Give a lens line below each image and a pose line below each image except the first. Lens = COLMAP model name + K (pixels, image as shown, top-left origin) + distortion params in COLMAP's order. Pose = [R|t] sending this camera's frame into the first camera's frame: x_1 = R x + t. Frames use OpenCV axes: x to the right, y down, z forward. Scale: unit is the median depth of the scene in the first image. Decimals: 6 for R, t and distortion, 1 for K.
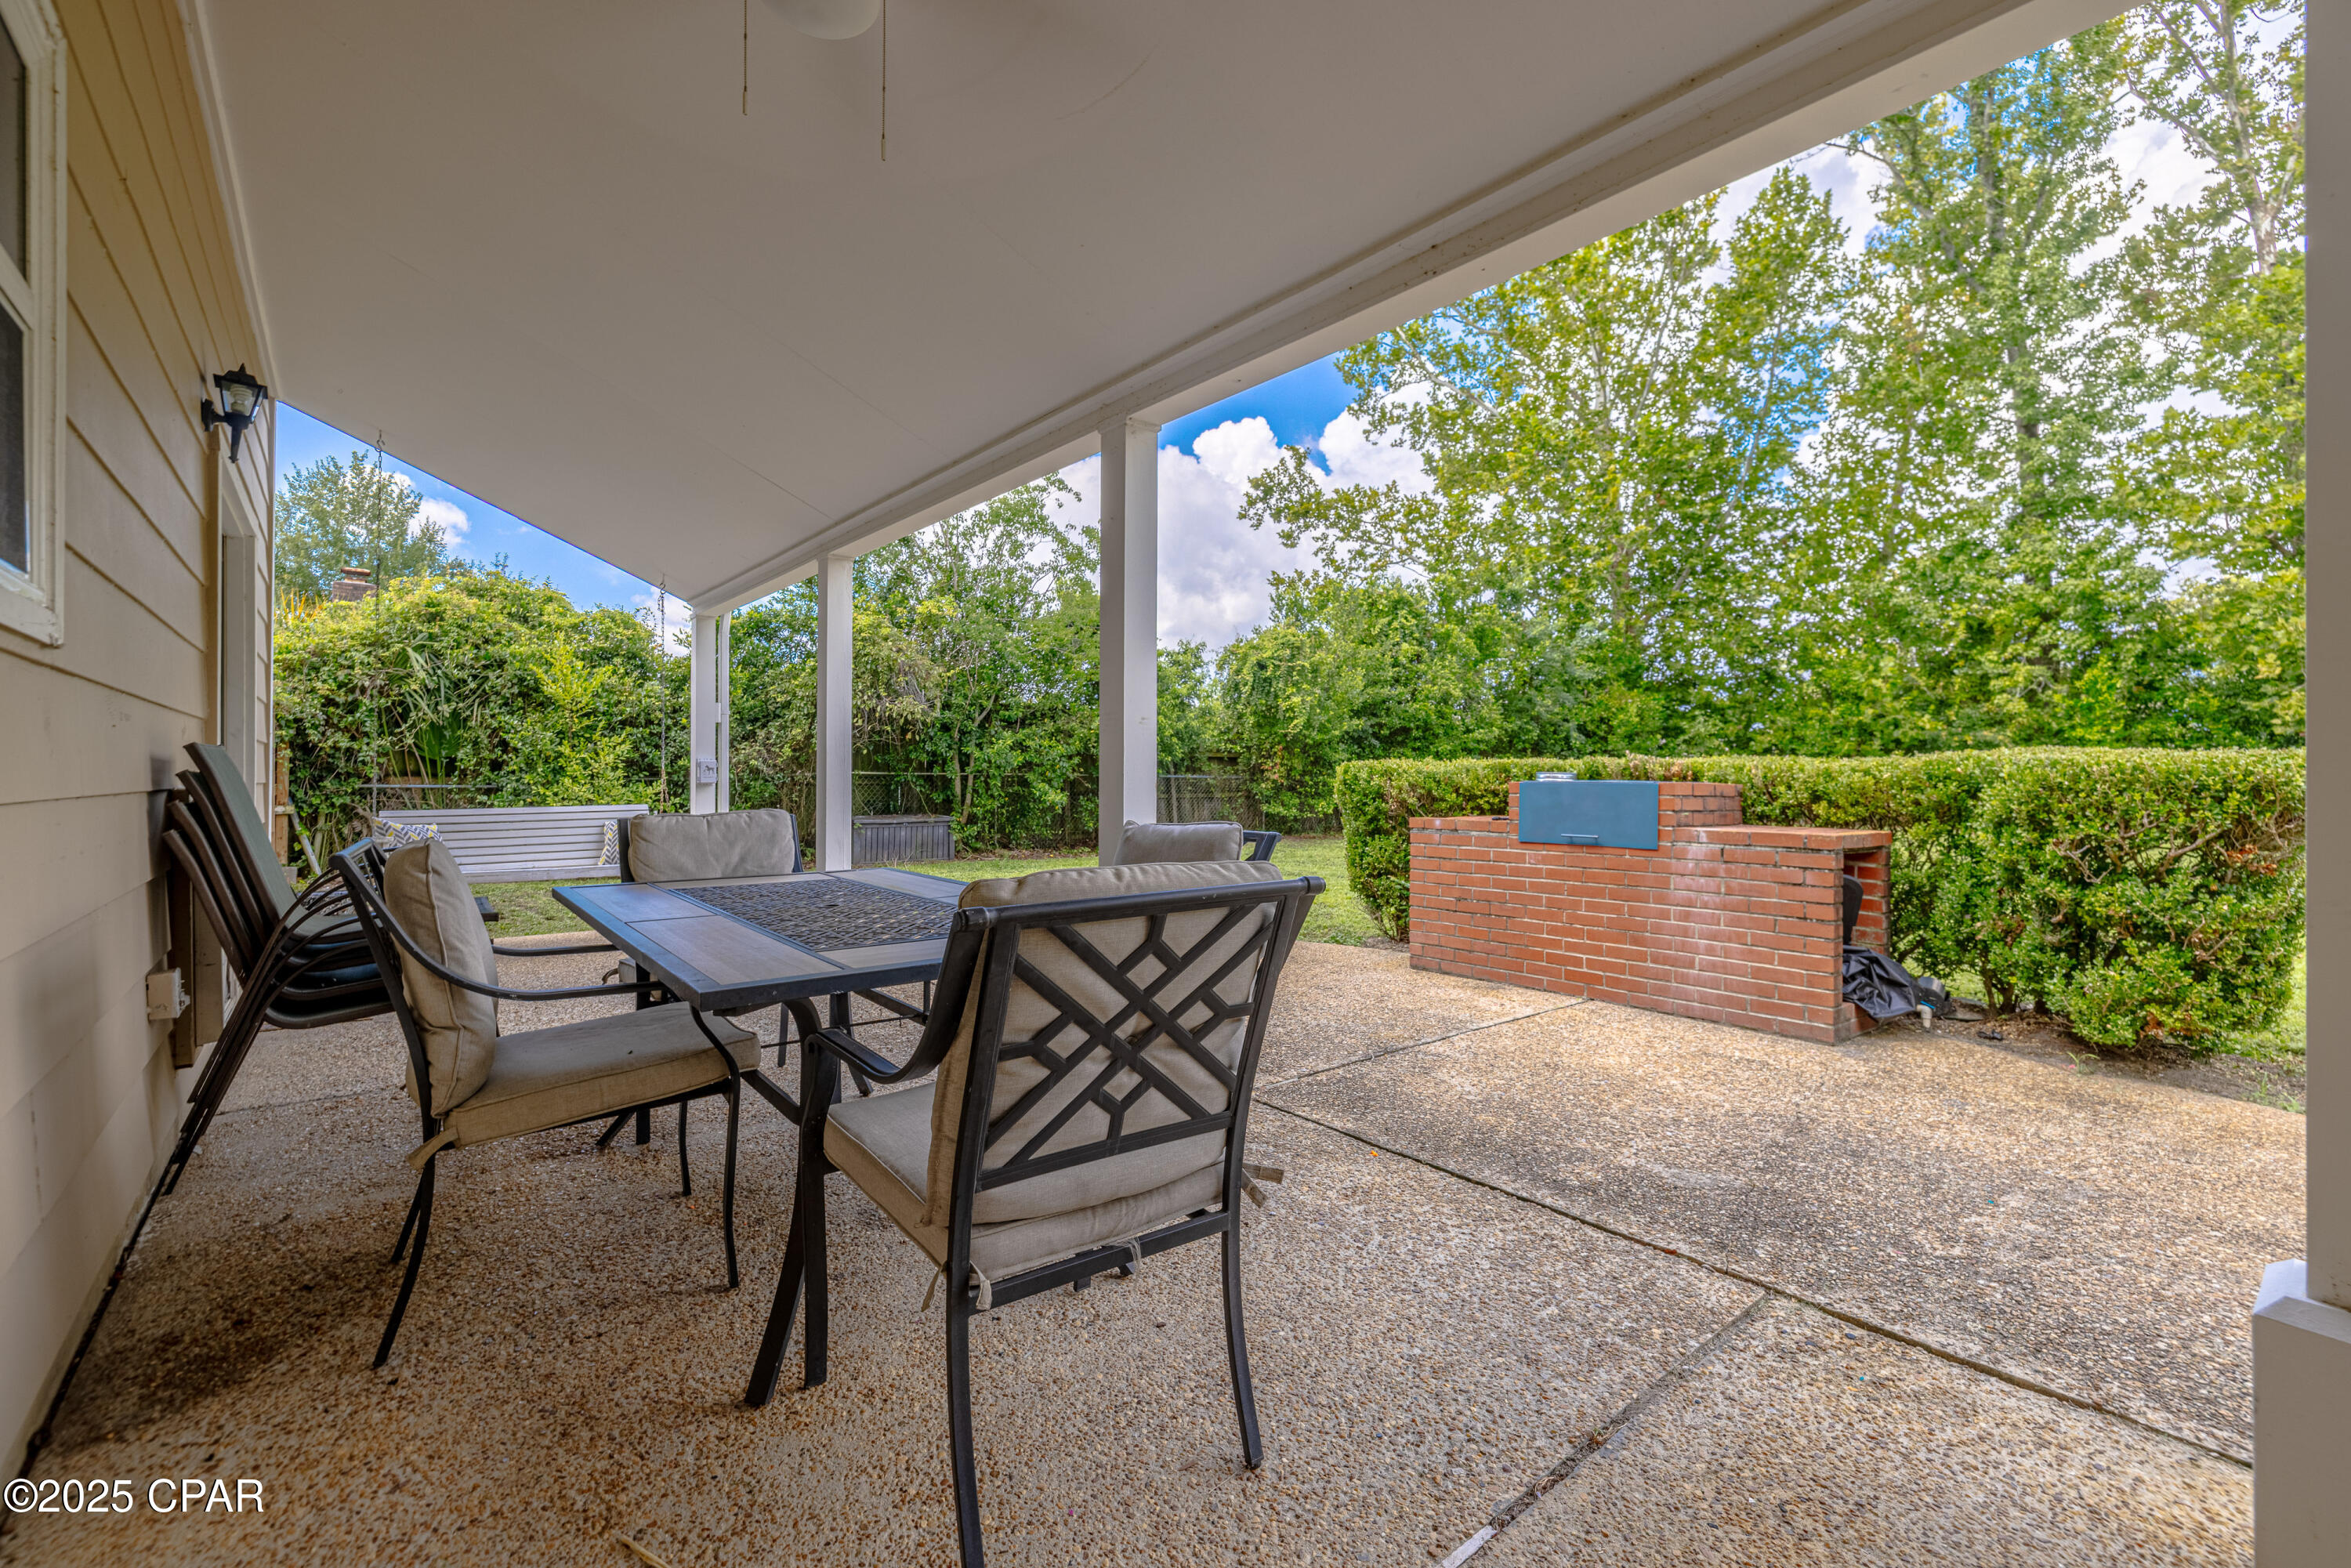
lens RADIAL K [[1004.2, 0, 1132.8], [0, 1004.2, 761.6], [0, 0, 1]] dist [0.004579, -0.000387]
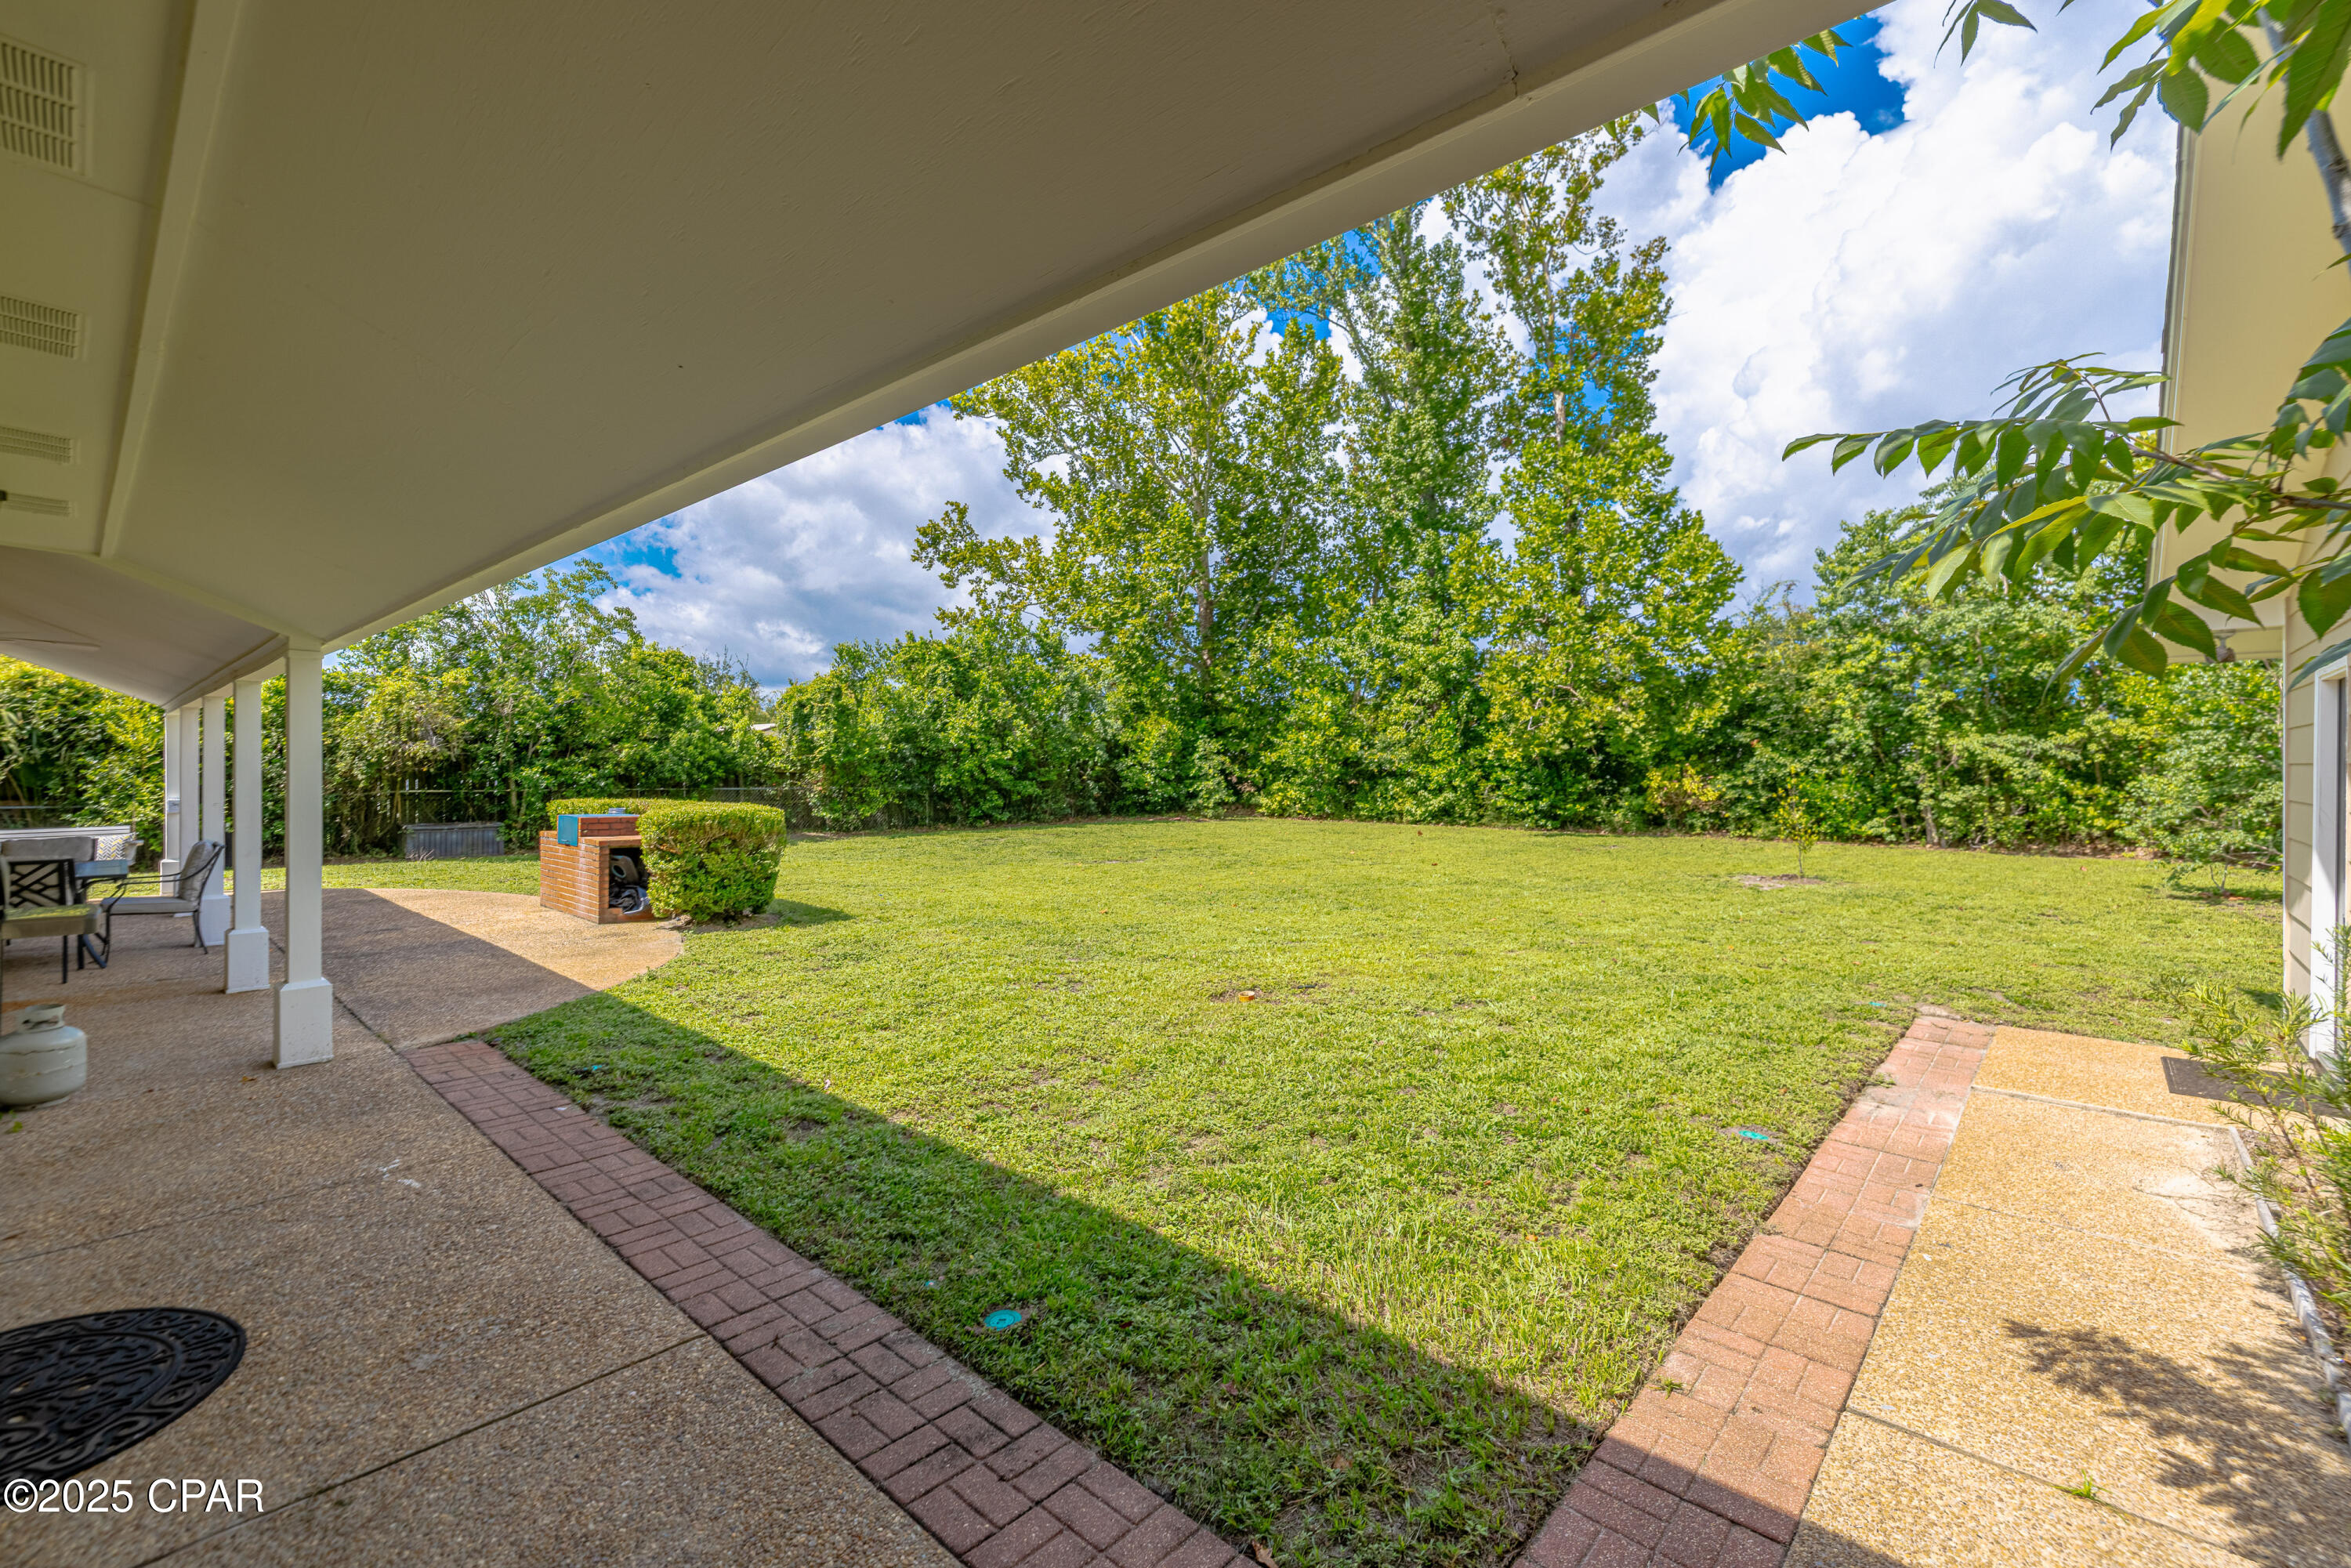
lens RADIAL K [[1004.2, 0, 1166.4], [0, 1004.2, 765.1], [0, 0, 1]] dist [0.004579, -0.000387]
pose [[0.986762, -0.000768, 0.162171, 0.623308], [-0.001170, 0.999929, 0.011854, -0.052128], [-0.162169, -0.011887, 0.986691, -0.622587]]
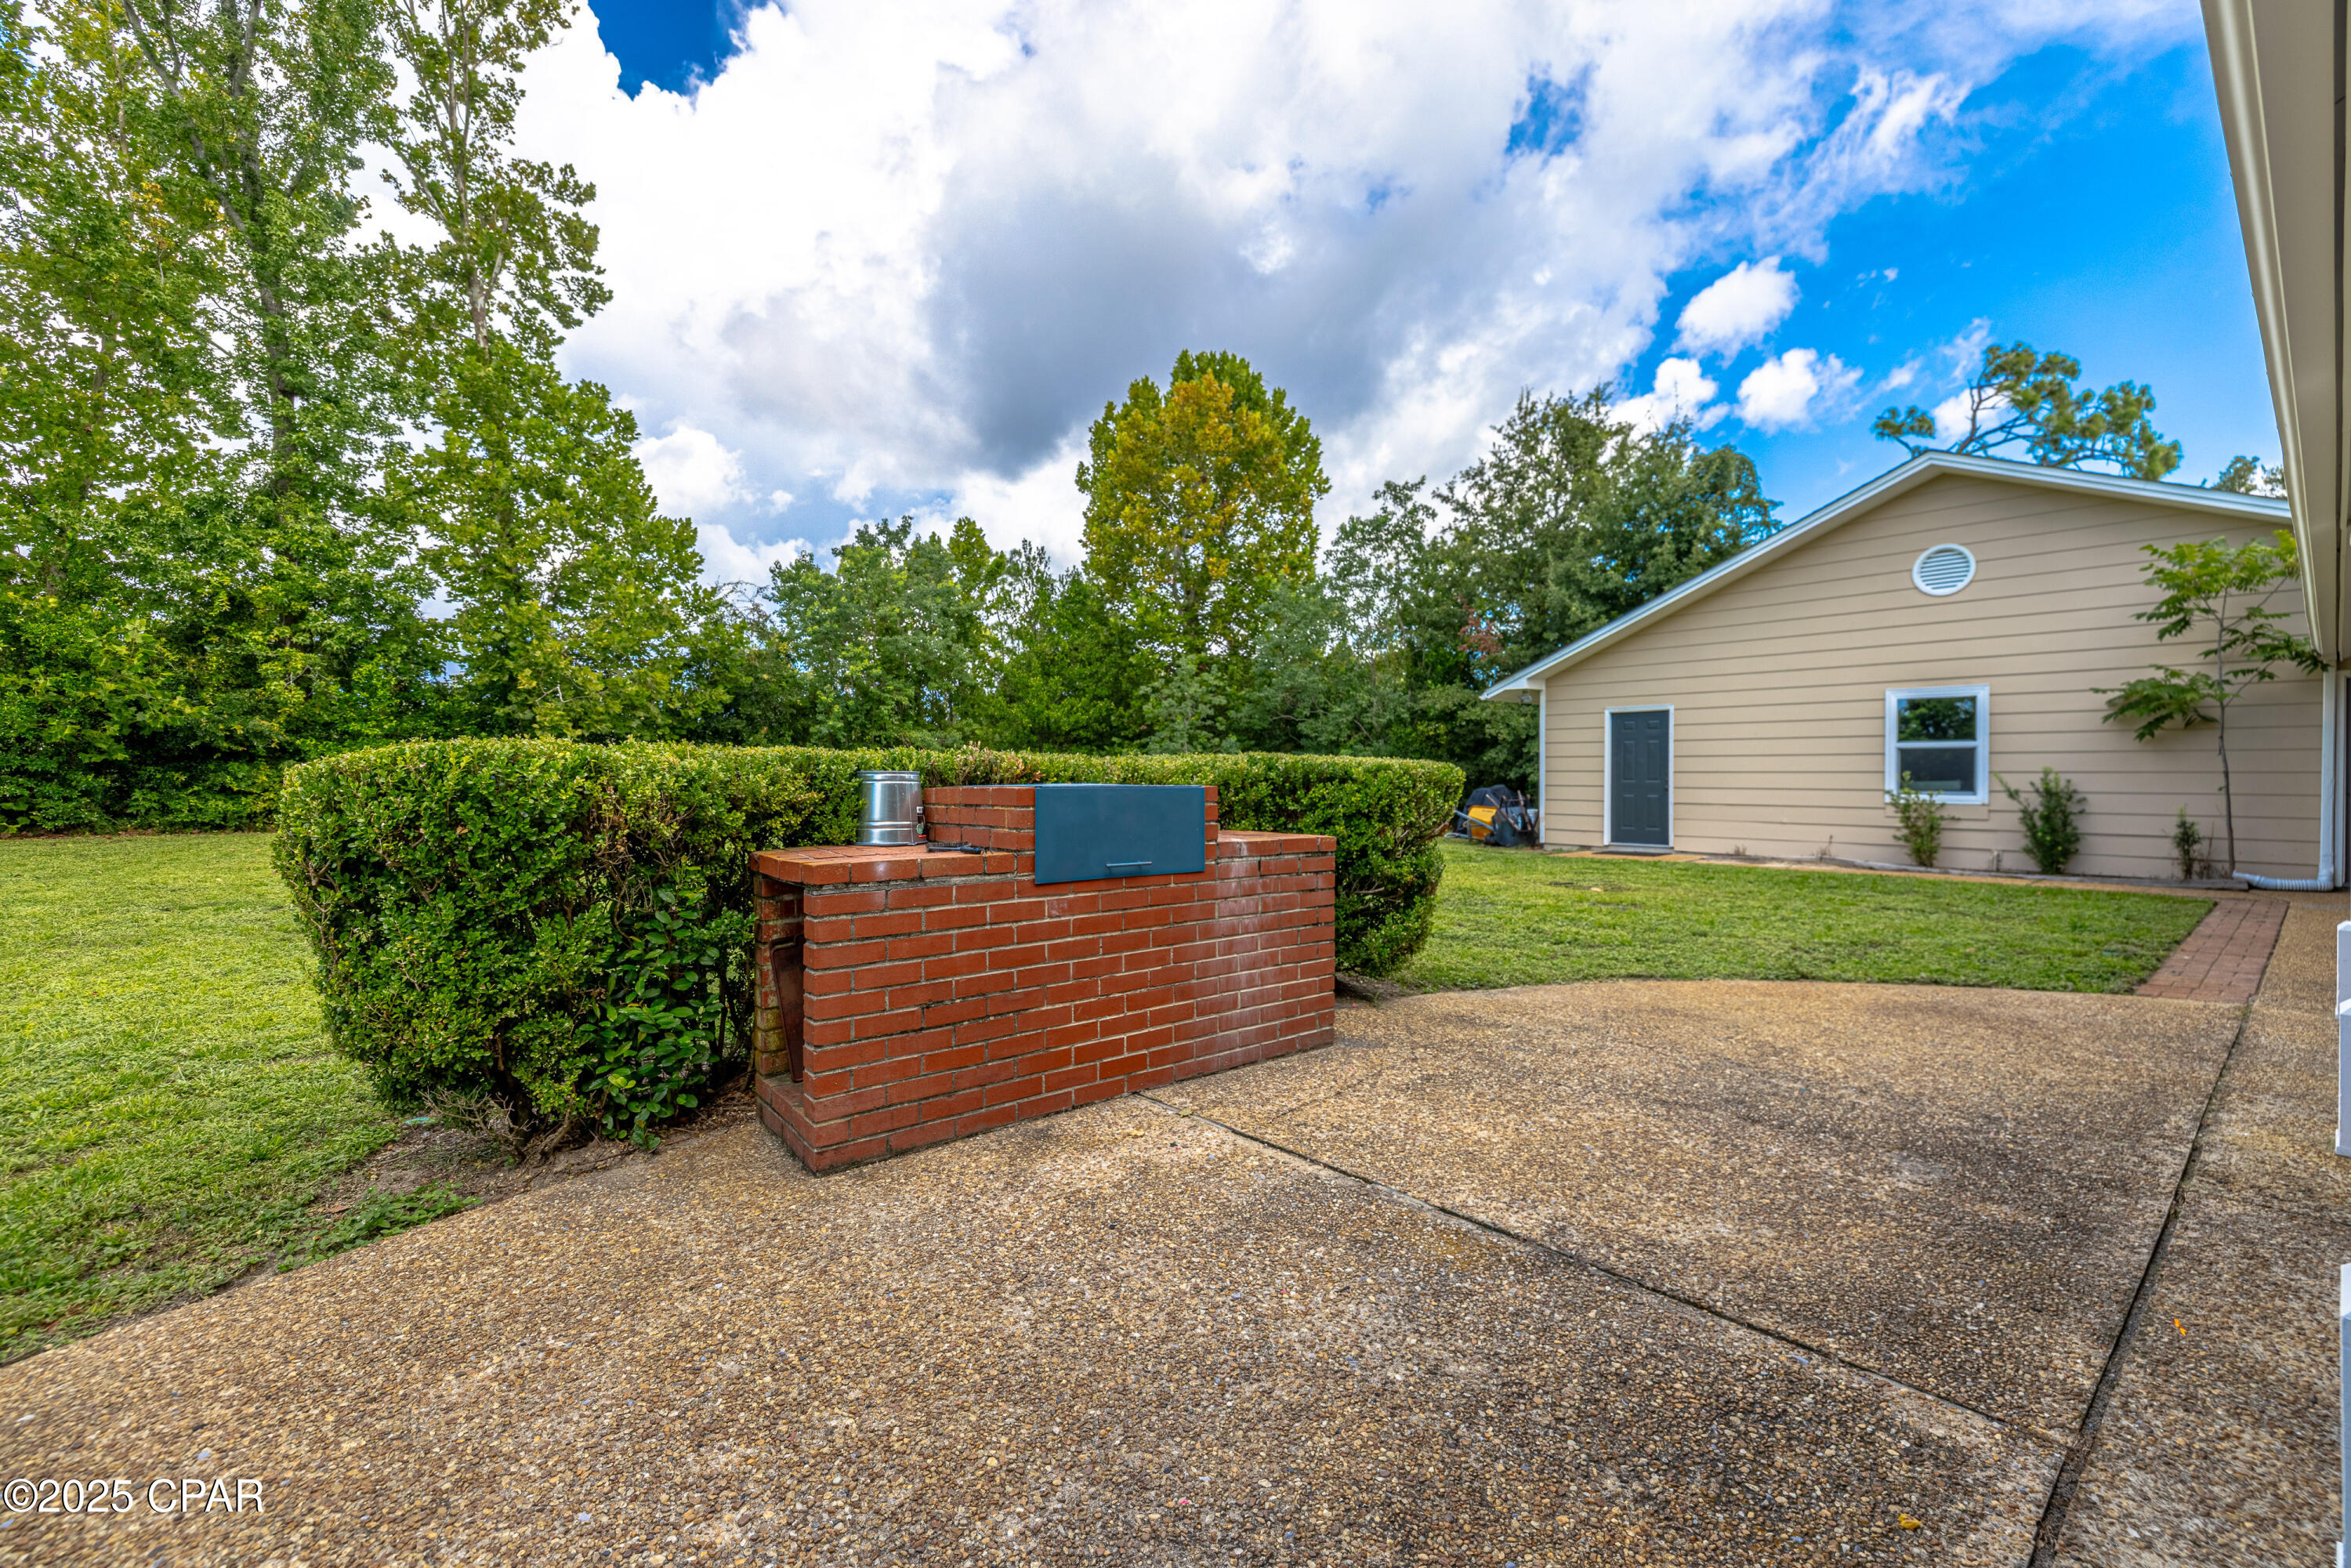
lens RADIAL K [[988.7, 0, 1173.3], [0, 988.7, 771.3], [0, 0, 1]] dist [0.003049, -0.000421]
pose [[-0.035621, -0.000680, 0.999365, -0.094858], [-0.015688, 0.999877, 0.000121, 0.003687], [-0.999242, -0.015673, -0.035627, 0.394061]]
